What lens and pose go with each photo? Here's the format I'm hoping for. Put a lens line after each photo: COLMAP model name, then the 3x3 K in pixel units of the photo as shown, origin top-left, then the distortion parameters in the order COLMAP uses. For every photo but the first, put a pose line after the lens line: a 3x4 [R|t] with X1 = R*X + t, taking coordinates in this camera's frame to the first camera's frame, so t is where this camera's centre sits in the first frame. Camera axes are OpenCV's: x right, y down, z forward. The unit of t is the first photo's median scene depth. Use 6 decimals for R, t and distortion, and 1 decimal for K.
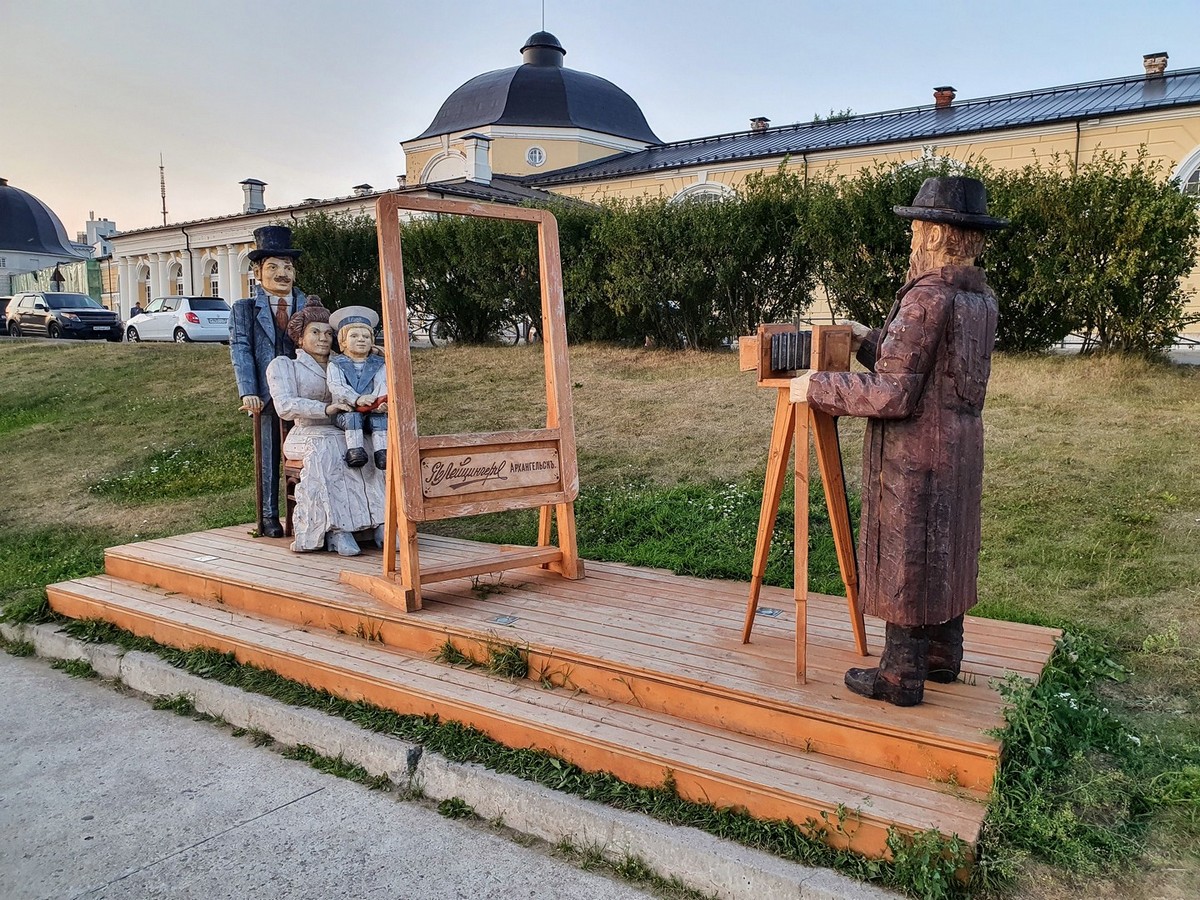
lens RADIAL K [[923.3, 0, 600.2], [0, 923.3, 449.0], [0, 0, 1]] dist [0.047007, -0.005225]
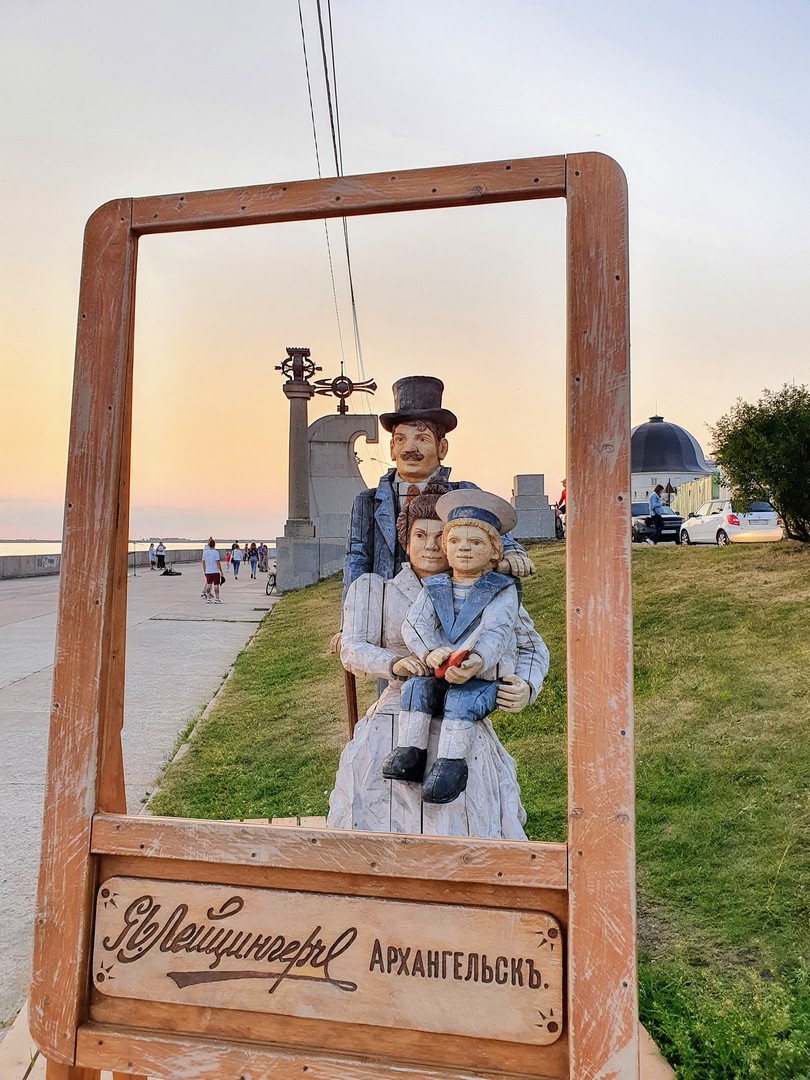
lens RADIAL K [[831.0, 0, 405.7], [0, 831.0, 543.6], [0, 0, 1]] dist [0.047007, -0.005225]
pose [[0.651127, -0.004016, -0.758959, 0.106352], [-0.081243, 0.993872, -0.074959, -0.081283], [0.754608, 0.110468, 0.646810, 0.661477]]
